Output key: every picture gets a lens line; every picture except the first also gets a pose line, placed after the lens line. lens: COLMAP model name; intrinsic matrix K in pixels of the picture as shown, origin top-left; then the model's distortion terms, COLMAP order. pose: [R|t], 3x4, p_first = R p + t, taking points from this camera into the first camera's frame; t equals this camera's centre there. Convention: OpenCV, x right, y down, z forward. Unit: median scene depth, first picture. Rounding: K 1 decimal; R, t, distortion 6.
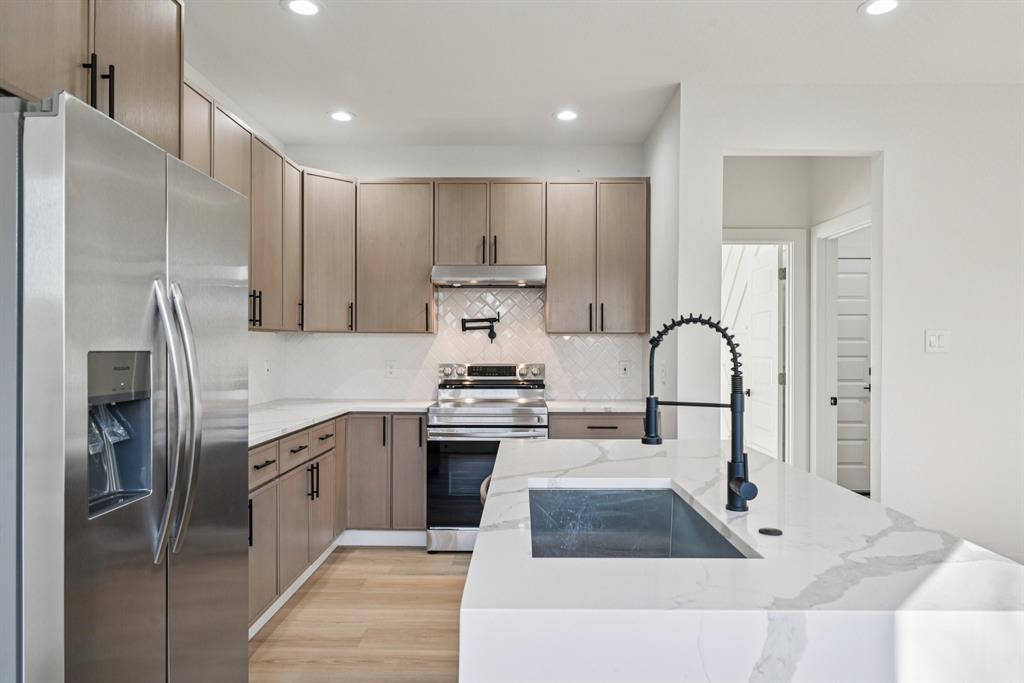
lens RADIAL K [[706.9, 0, 516.4], [0, 706.9, 343.9], [0, 0, 1]] dist [0.011514, 0.000641]
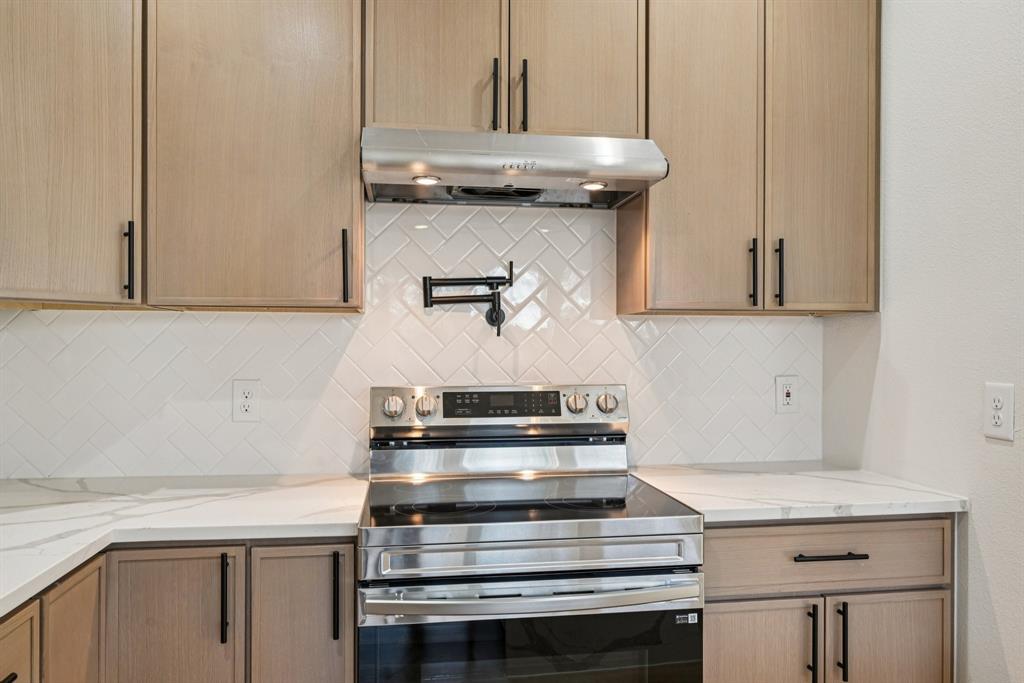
lens RADIAL K [[758.2, 0, 510.0], [0, 758.2, 337.8], [0, 0, 1]] dist [-0.004797, -0.000931]
pose [[0.987546, -0.000690, 0.157326, -0.102372], [0.001960, 0.999967, -0.007917, 0.003773], [-0.157315, 0.008127, 0.987515, 0.582988]]
